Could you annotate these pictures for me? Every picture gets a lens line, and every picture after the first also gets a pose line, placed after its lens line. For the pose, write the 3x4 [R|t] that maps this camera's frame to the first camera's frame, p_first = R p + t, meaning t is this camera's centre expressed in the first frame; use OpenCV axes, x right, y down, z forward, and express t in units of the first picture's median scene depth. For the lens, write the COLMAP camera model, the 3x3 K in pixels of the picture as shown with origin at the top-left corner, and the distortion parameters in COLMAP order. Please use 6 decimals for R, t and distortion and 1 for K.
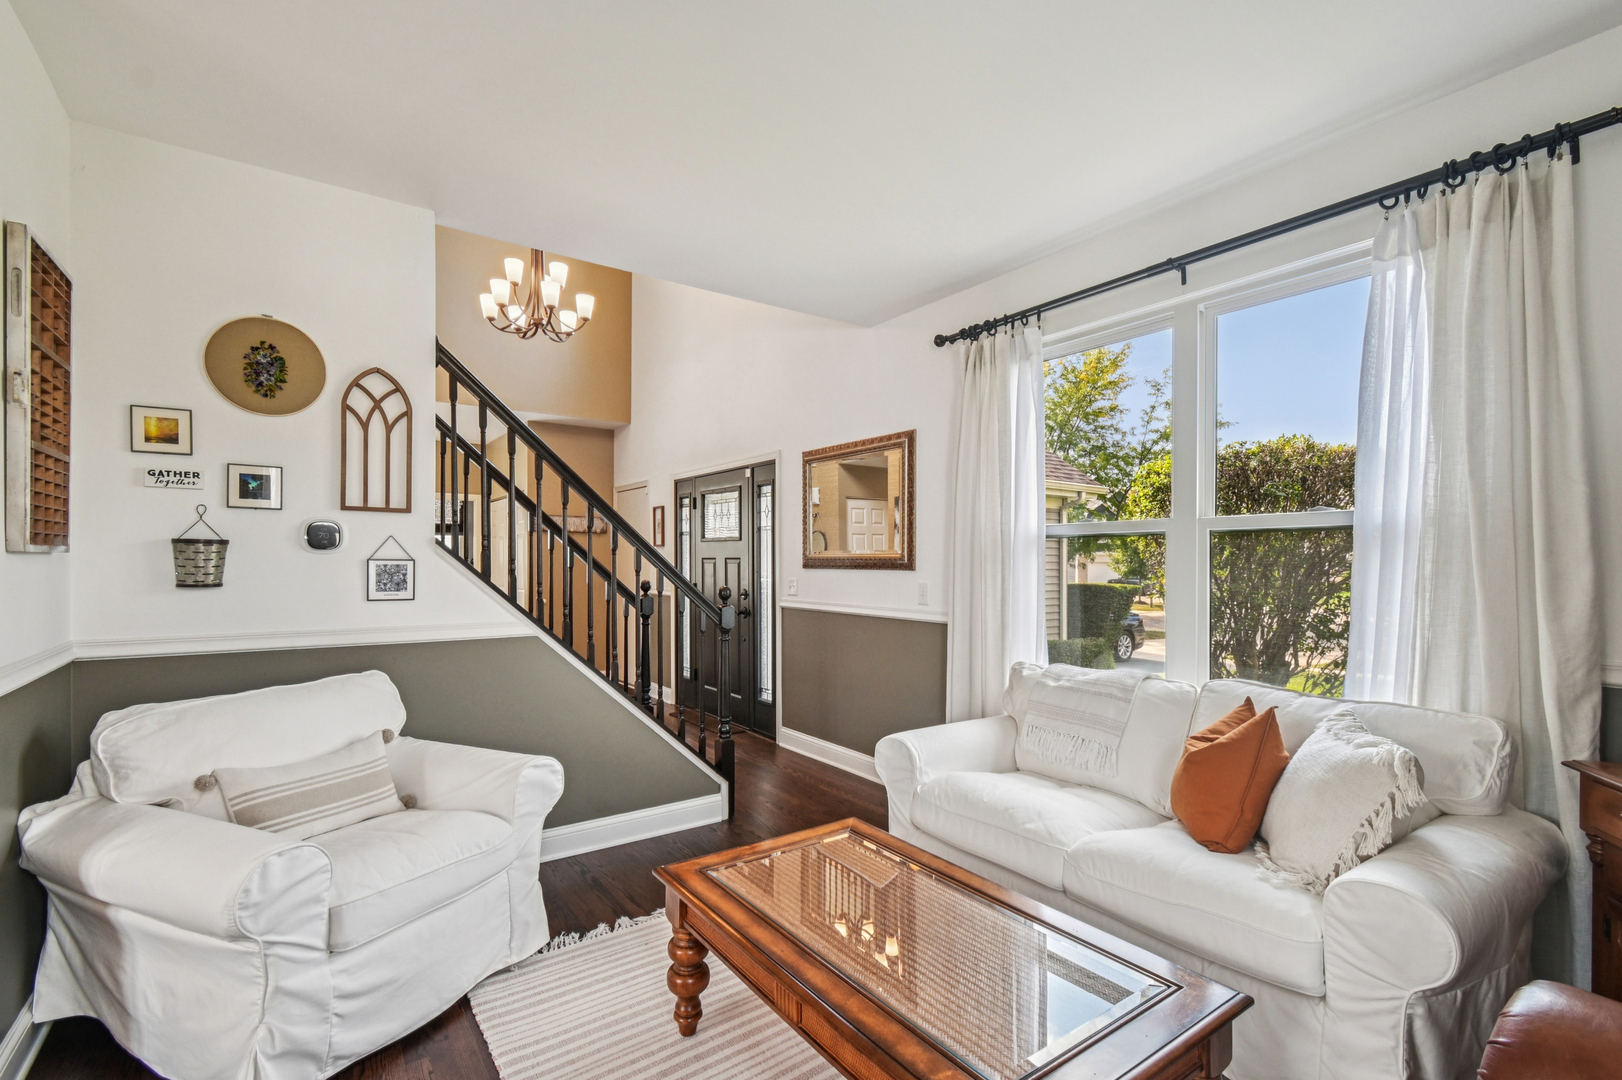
lens RADIAL K [[717.9, 0, 795.4], [0, 717.9, 551.8], [0, 0, 1]] dist [-0.000587, 0.000907]
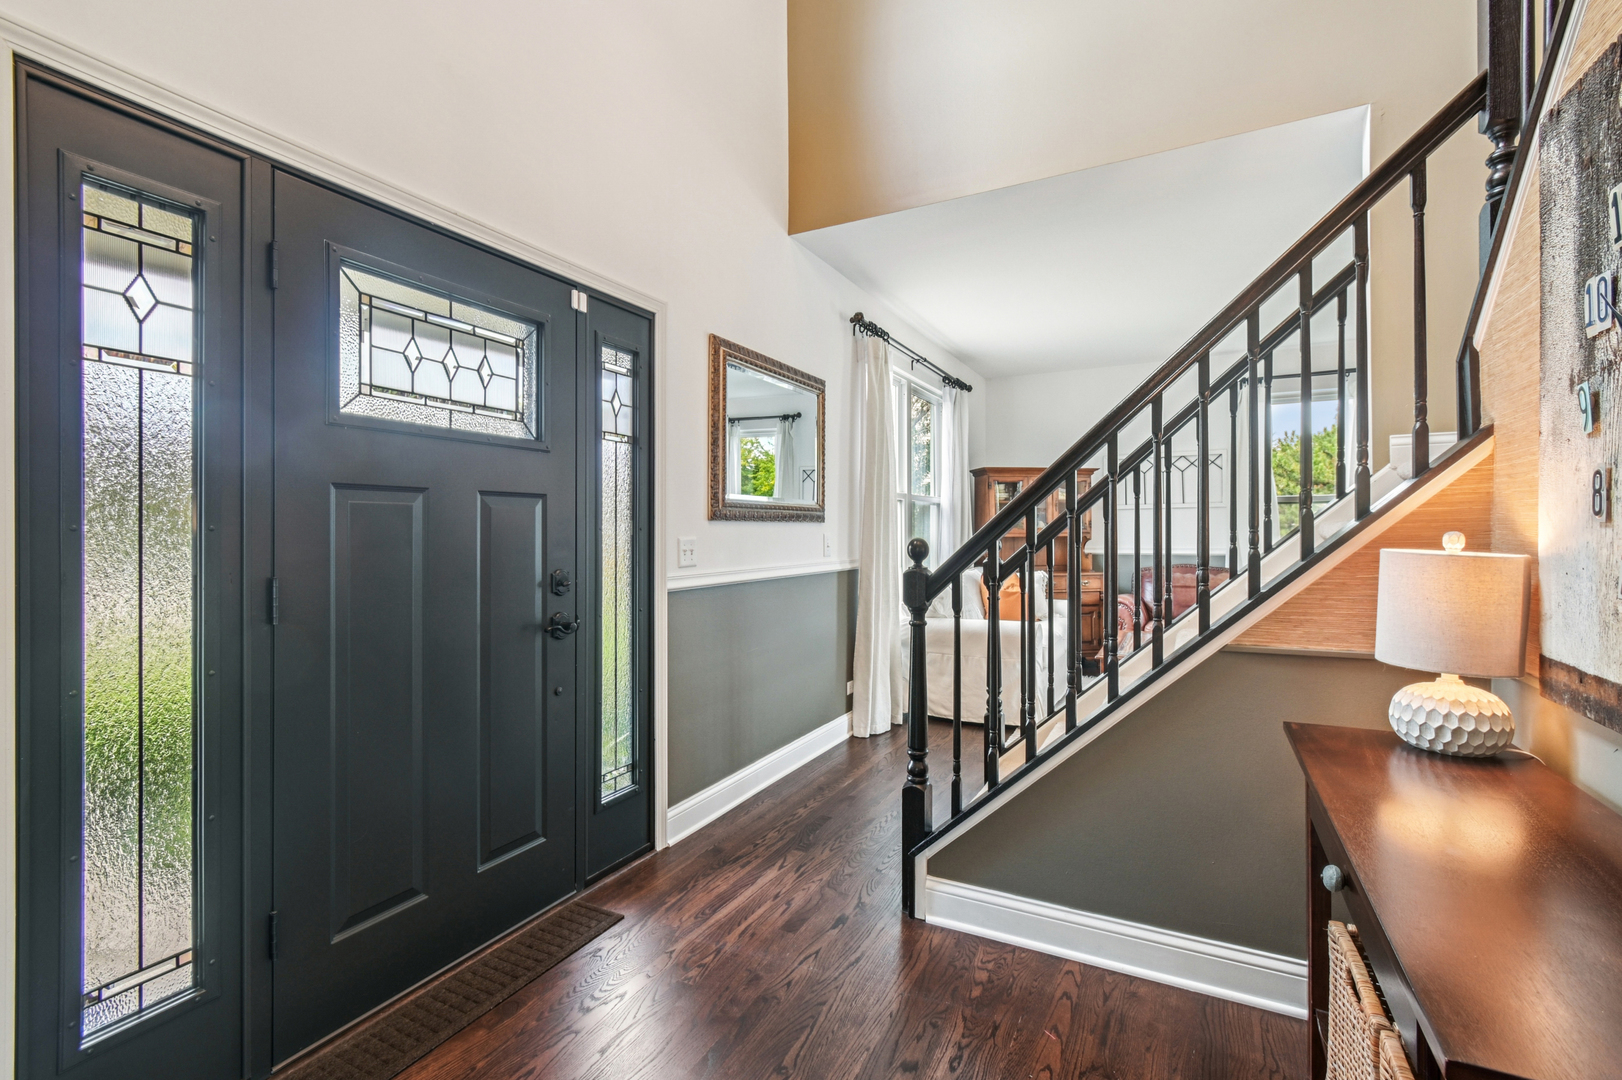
lens RADIAL K [[717.9, 0, 811.4], [0, 717.9, 536.0], [0, 0, 1]] dist [-0.000587, 0.000907]
pose [[-0.462928, 0.002311, 0.886393, -0.583355], [0.003260, 0.999994, -0.000905, 0.037398], [-0.886390, 0.002471, -0.462933, 1.216088]]
